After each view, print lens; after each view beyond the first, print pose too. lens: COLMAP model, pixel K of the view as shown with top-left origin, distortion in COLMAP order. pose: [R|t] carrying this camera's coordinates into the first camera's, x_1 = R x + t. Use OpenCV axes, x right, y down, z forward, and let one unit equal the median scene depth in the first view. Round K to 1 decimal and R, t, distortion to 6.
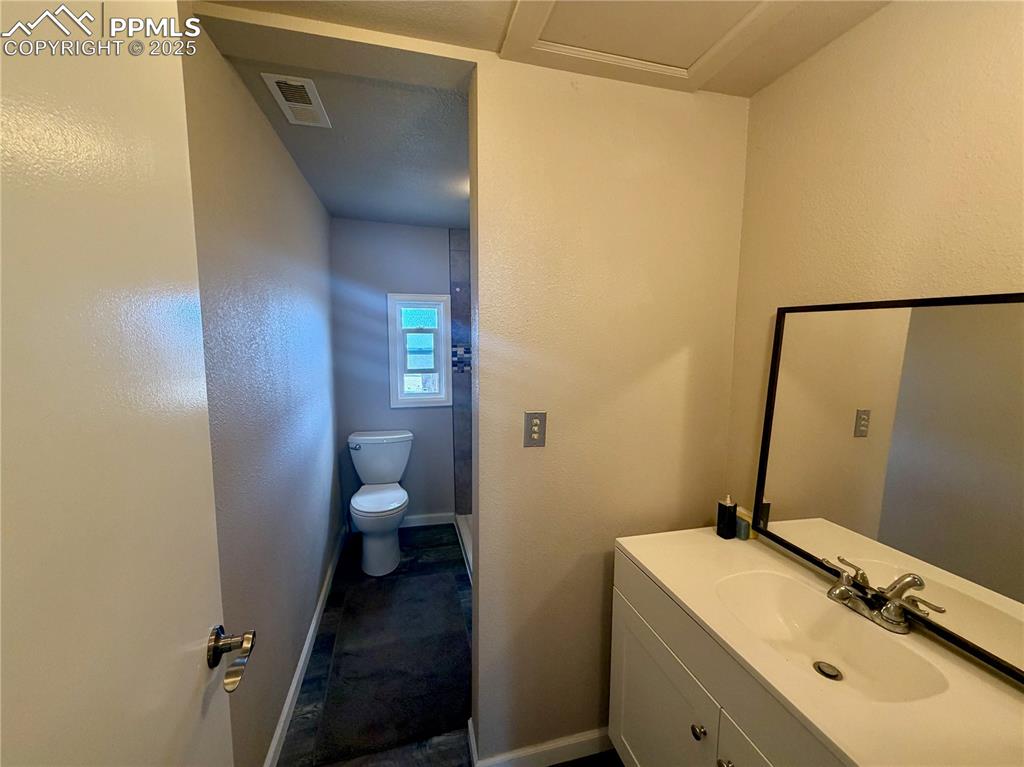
lens RADIAL K [[407.9, 0, 512.3], [0, 407.9, 386.1], [0, 0, 1]] dist [0.000750, -0.001088]
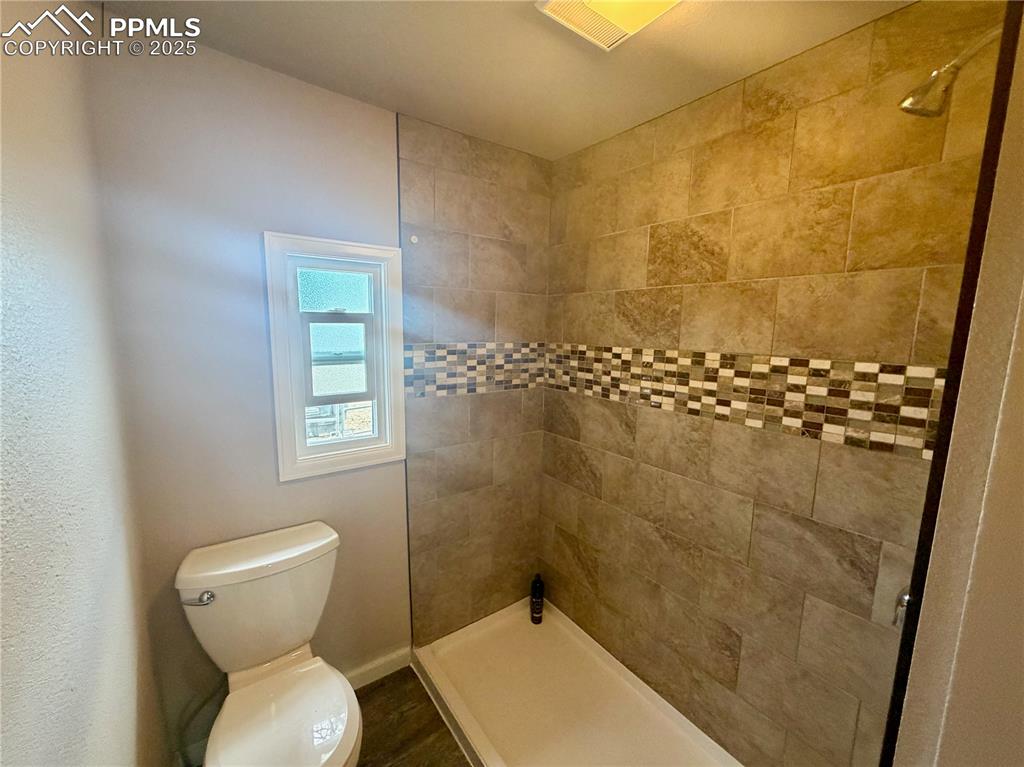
lens RADIAL K [[407.9, 0, 508.5], [0, 407.9, 383.4], [0, 0, 1]] dist [0.000750, -0.001088]
pose [[0.936172, -0.044270, 0.348743, -0.206385], [0.037021, 0.998938, 0.027427, -0.061715], [-0.349587, -0.012765, 0.936817, 0.462122]]
